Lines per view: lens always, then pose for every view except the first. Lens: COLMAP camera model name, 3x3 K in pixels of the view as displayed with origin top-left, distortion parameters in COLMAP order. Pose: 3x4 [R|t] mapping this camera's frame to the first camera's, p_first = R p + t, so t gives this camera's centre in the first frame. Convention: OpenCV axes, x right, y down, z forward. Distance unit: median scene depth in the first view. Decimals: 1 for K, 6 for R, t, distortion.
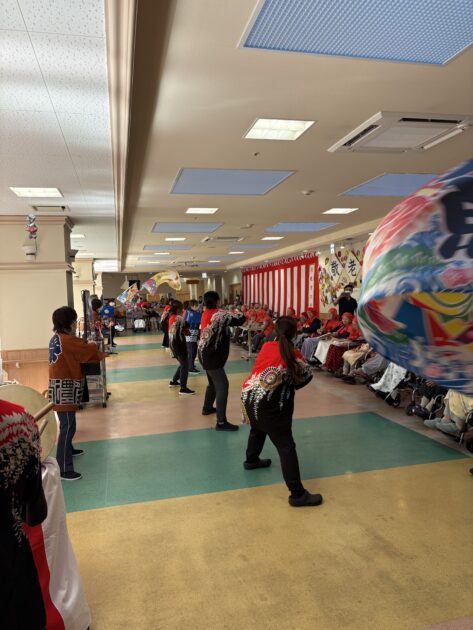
lens RADIAL K [[491.8, 0, 236.6], [0, 491.8, 315.3], [0, 0, 1]] dist [0.011346, -0.004755]
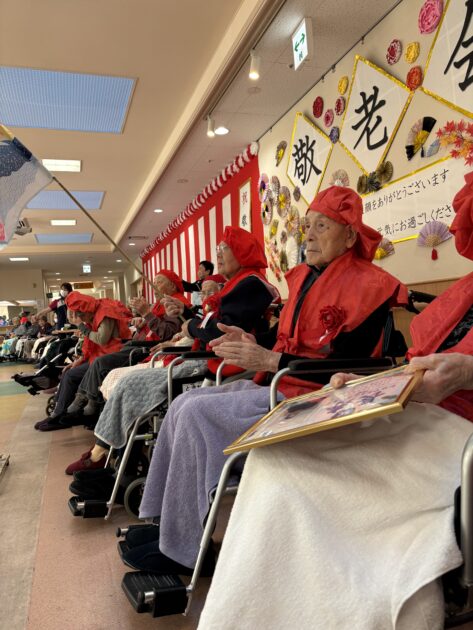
lens RADIAL K [[491.8, 0, 236.1], [0, 491.8, 315.1], [0, 0, 1]] dist [0.011346, -0.004755]
pose [[0.995330, -0.033811, 0.090412, 0.116817], [0.038226, 0.998136, -0.047565, 0.024528], [-0.088635, 0.050799, 0.994768, 0.664808]]
